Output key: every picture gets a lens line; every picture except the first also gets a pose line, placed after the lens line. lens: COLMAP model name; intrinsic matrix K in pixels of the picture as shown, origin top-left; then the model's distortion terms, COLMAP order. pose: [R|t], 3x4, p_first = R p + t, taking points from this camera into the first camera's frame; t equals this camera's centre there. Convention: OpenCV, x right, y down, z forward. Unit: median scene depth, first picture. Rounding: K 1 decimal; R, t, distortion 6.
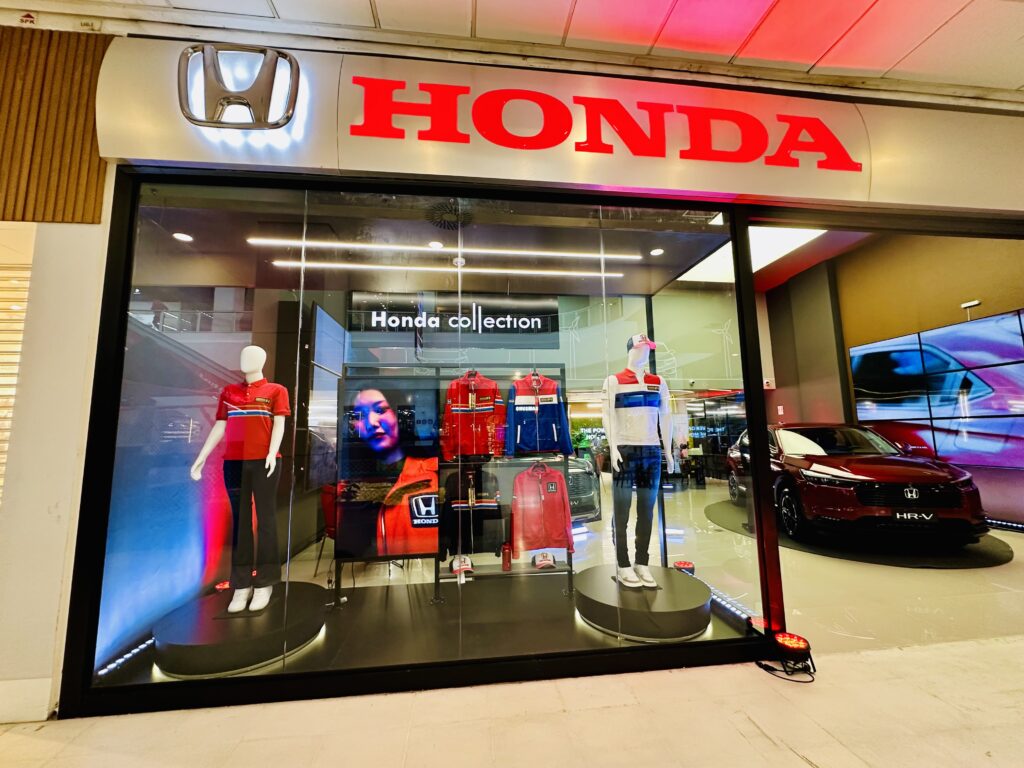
lens RADIAL K [[407.7, 0, 512.0], [0, 407.7, 384.0], [0, 0, 1]] dist [-0.001629, -0.000159]
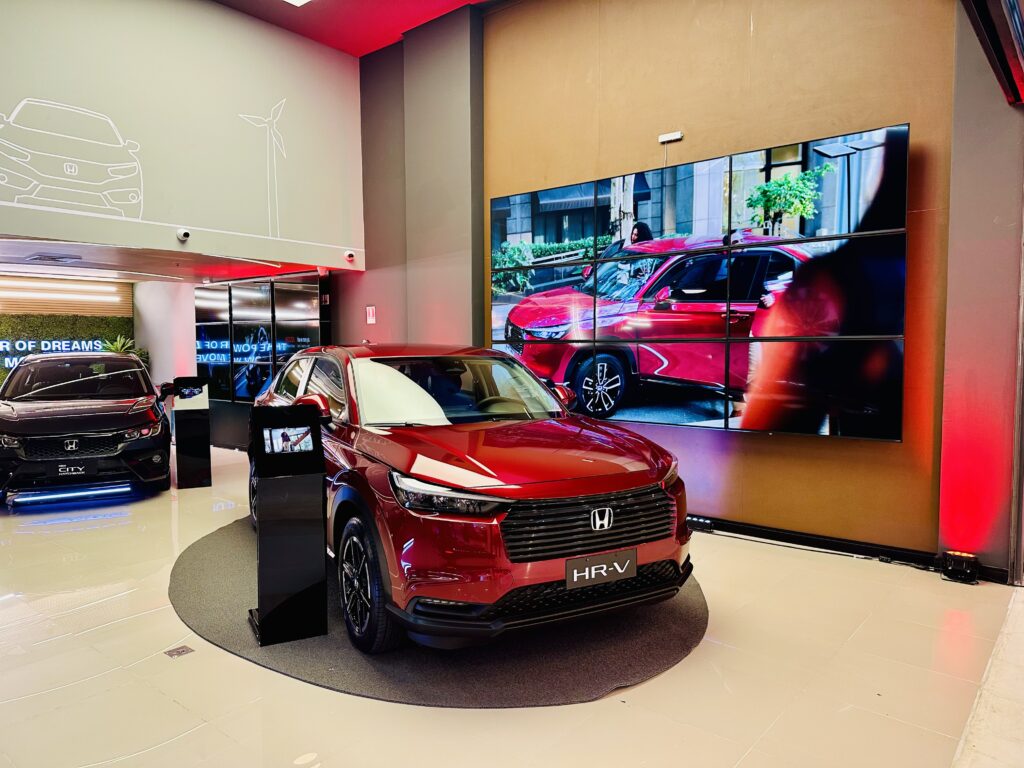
lens RADIAL K [[711.9, 0, 512.0], [0, 711.9, 384.0], [0, 0, 1]] dist [0.046459, 0.000328]
pose [[0.722468, -0.022868, 0.691026, 0.286893], [-0.093208, 0.987108, 0.130115, 0.029202], [-0.685093, -0.158413, 0.711022, 0.397742]]
